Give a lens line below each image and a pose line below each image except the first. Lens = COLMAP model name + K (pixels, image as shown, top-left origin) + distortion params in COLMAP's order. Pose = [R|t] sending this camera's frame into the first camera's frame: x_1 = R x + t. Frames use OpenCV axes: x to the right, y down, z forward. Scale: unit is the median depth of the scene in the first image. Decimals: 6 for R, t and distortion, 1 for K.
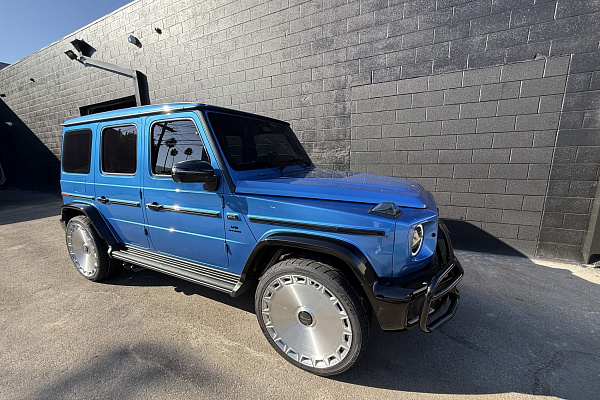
lens RADIAL K [[238.8, 0, 300.0], [0, 238.8, 200.0], [0, 0, 1]] dist [-0.000686, 0.000037]
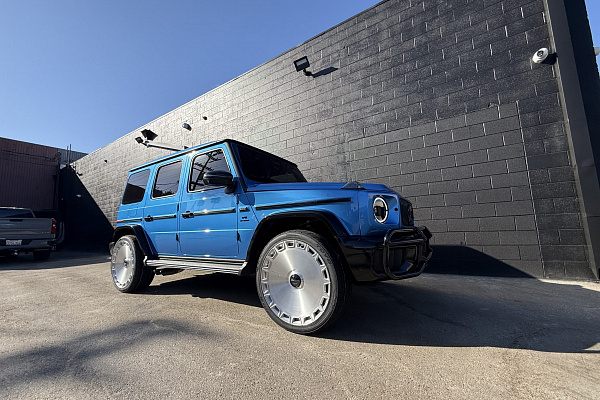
lens RADIAL K [[238.8, 0, 300.0], [0, 238.8, 200.0], [0, 0, 1]] dist [-0.000686, 0.000037]
pose [[0.995106, -0.029732, -0.094236, 0.095966], [-0.000700, 0.951517, -0.307597, 0.269260], [0.098813, 0.306157, 0.946839, -0.145368]]
